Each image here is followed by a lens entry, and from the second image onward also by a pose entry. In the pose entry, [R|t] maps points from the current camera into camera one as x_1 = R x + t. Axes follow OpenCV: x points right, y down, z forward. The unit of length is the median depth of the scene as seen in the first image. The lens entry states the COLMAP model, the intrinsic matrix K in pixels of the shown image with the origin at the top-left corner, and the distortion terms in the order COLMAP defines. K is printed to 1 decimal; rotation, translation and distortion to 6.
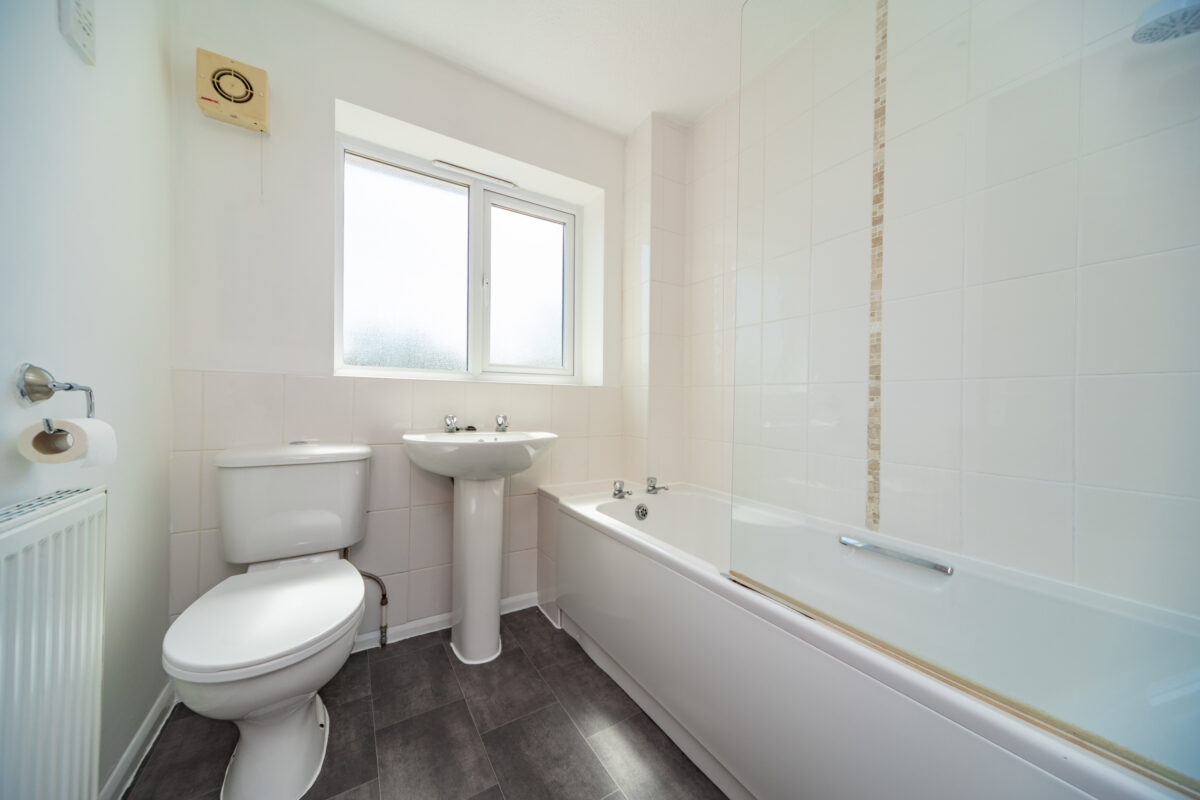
lens RADIAL K [[408.1, 0, 604.1], [0, 408.1, 403.6], [0, 0, 1]] dist [-0.000136, 0.000001]
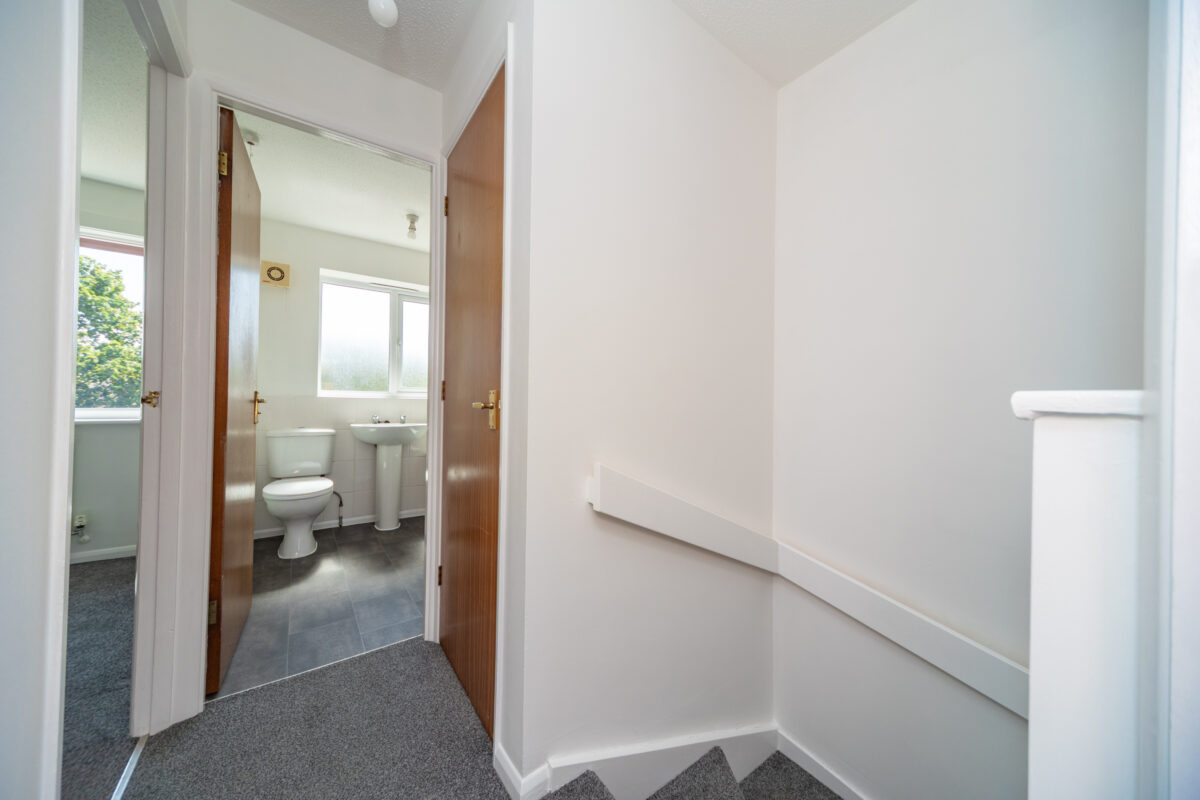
lens RADIAL K [[411.5, 0, 596.4], [0, 411.5, 400.9], [0, 0, 1]] dist [-0.000066, -0.000089]
pose [[0.997883, -0.007195, 0.064632, 0.645464], [0.008868, 0.999632, -0.025631, 0.023168], [-0.064424, 0.026150, 0.997580, -1.222880]]
